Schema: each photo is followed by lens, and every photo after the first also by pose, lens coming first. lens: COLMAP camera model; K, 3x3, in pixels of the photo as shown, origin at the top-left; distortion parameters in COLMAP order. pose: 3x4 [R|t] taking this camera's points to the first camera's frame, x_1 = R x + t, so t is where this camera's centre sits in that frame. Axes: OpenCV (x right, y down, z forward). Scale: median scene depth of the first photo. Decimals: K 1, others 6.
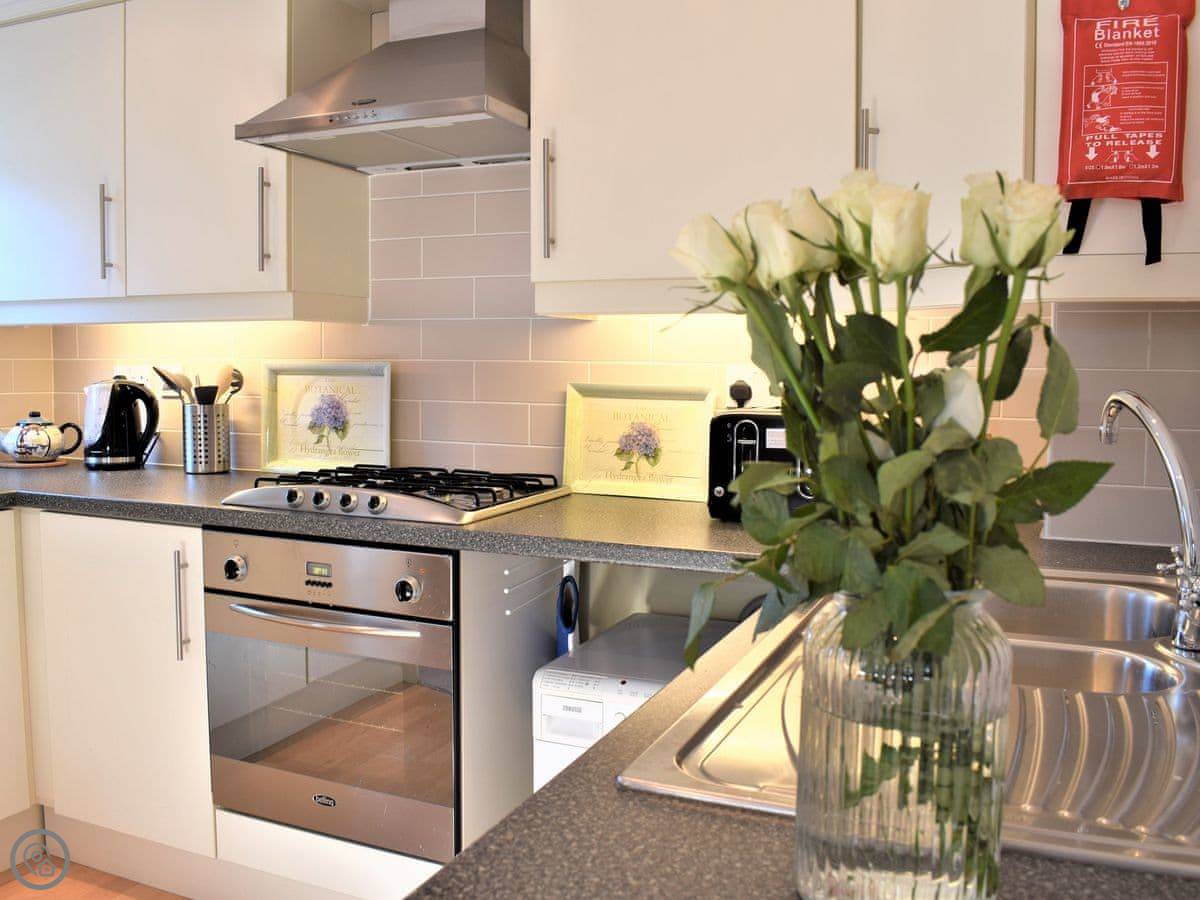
lens RADIAL K [[1052.6, 0, 600.0], [0, 1052.6, 450.0], [0, 0, 1]] dist [-0.100609, 0.017527]
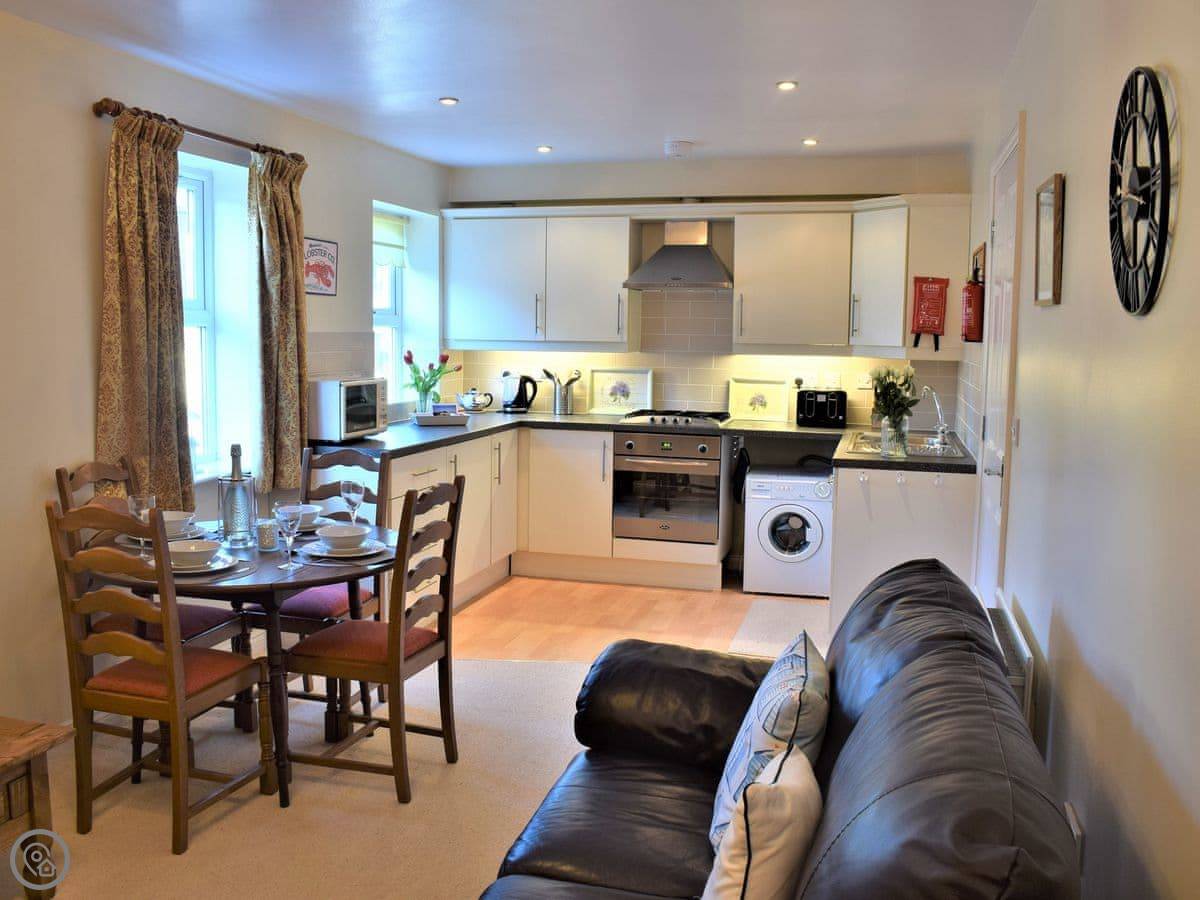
lens RADIAL K [[1083.5, 0, 600.0], [0, 1083.5, 450.0], [0, 0, 1]] dist [-0.094091, 0.001545]
pose [[0.989414, -0.010949, 0.144708, -0.667729], [0.006421, 0.999476, 0.031720, 0.025777], [-0.144979, -0.030455, 0.988966, -1.451616]]
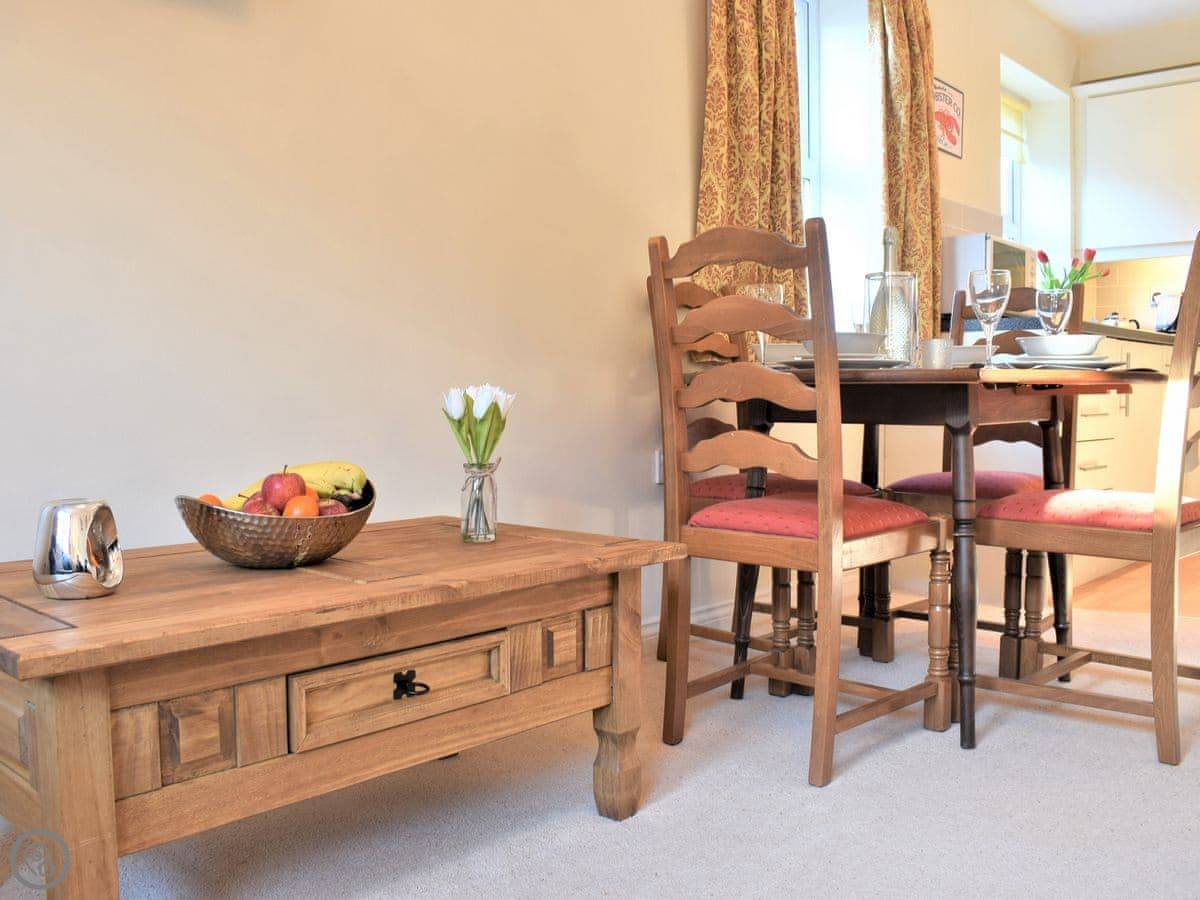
lens RADIAL K [[1083.5, 0, 600.0], [0, 1083.5, 450.0], [0, 0, 1]] dist [-0.094091, 0.001545]
pose [[0.946064, 0.004492, -0.323948, -0.853925], [-0.013086, 0.999618, -0.024356, 0.271161], [0.323714, 0.027281, 0.945761, -1.039595]]
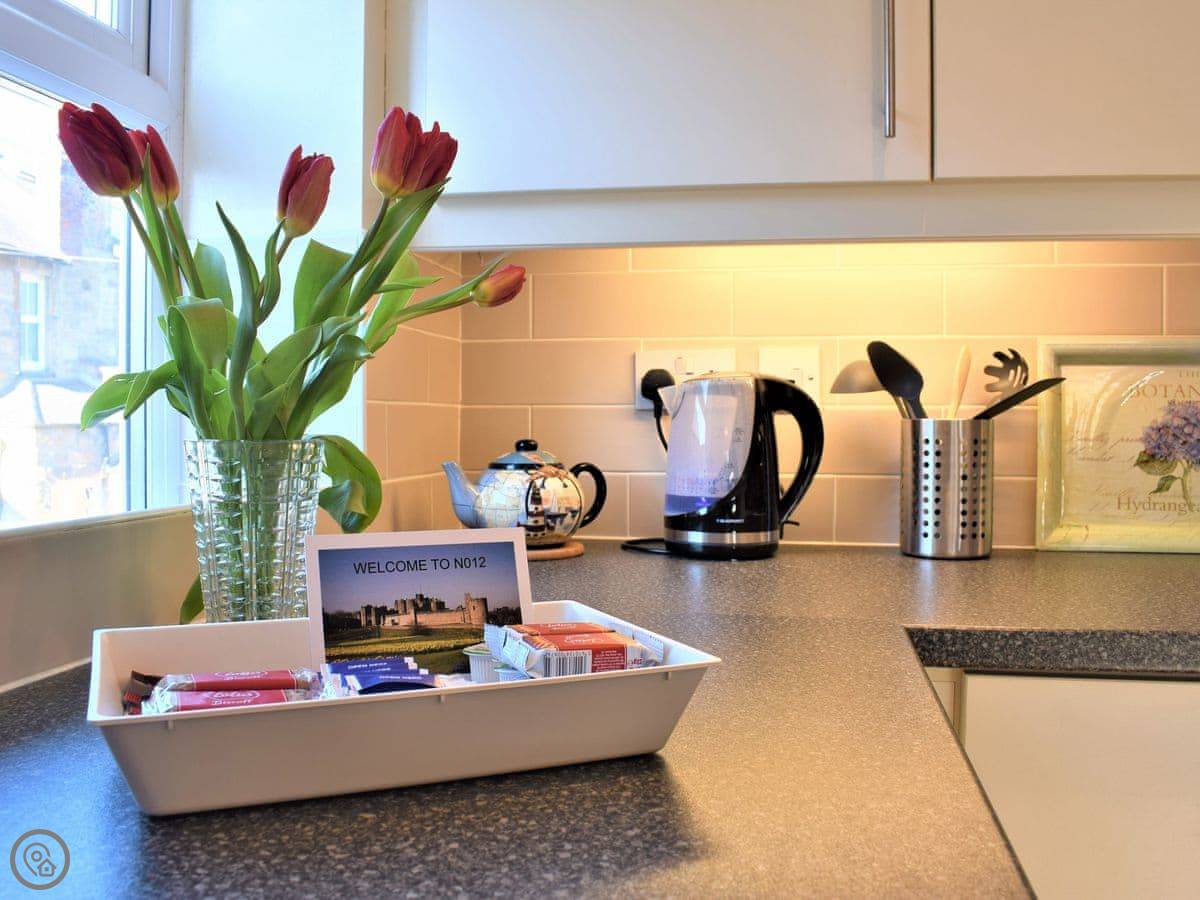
lens RADIAL K [[1052.6, 0, 600.0], [0, 1052.6, 450.0], [0, 0, 1]] dist [-0.100609, 0.017527]
pose [[0.973392, -0.009820, 0.228937, -0.676541], [0.021957, 0.998481, -0.050528, -0.007744], [-0.228093, 0.054210, 0.972129, 0.561398]]
